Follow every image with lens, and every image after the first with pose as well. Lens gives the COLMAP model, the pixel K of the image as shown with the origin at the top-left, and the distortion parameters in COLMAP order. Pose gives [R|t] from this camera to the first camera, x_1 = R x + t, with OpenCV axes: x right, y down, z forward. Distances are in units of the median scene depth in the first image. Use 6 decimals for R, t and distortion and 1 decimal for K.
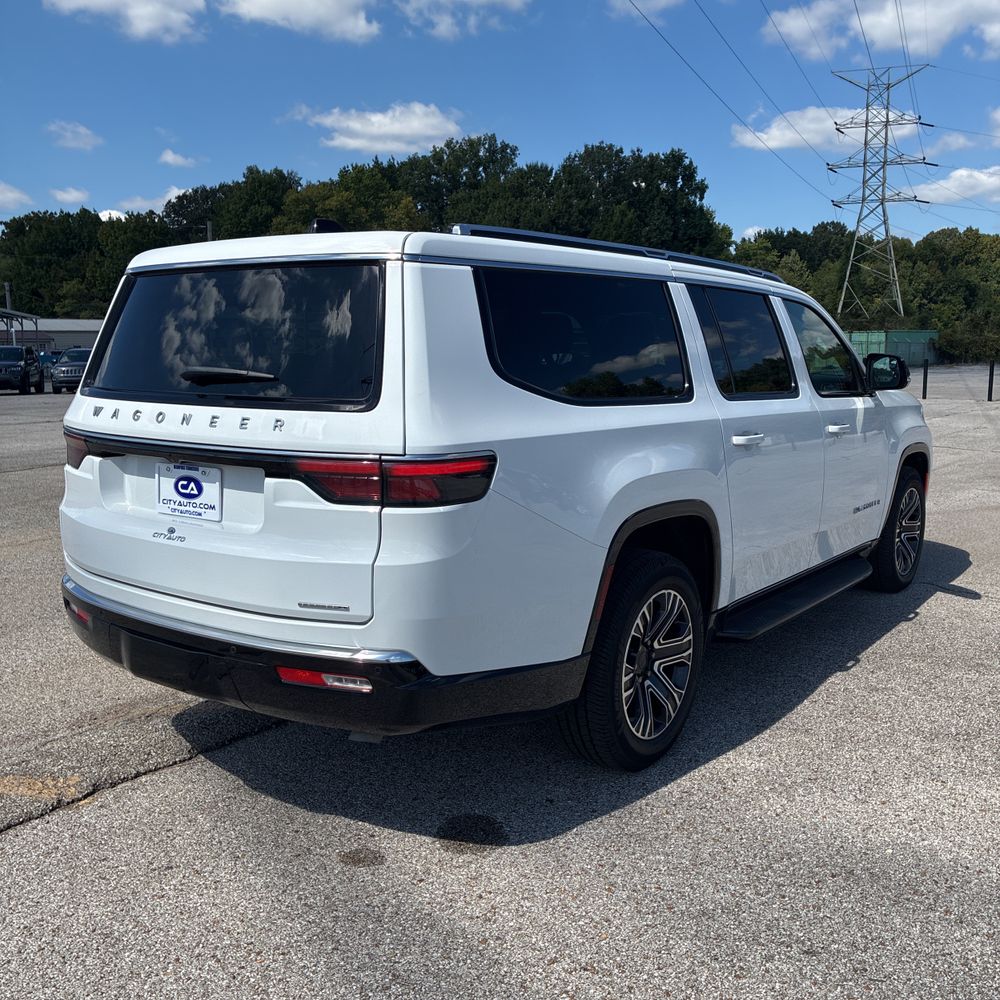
lens RADIAL K [[1016.8, 0, 504.2], [0, 1016.8, 496.2], [0, 0, 1]] dist [0.016684, 0.000000]
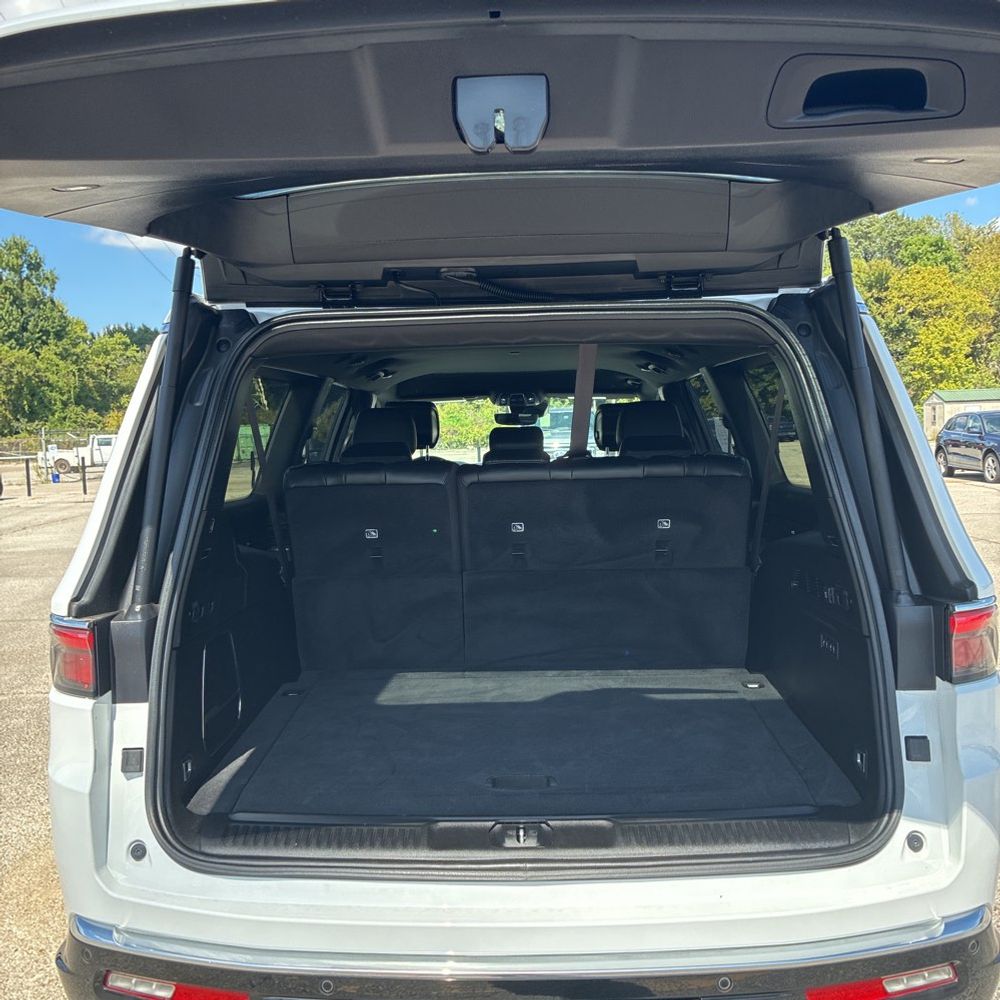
lens RADIAL K [[1016.8, 0, 495.2], [0, 1016.8, 495.6], [0, 0, 1]] dist [0.016684, 0.000000]
pose [[0.824083, -0.059951, 0.563288, -0.603115], [0.111573, 0.992083, -0.057643, -0.086276], [-0.555373, 0.110351, 0.824247, 0.514750]]
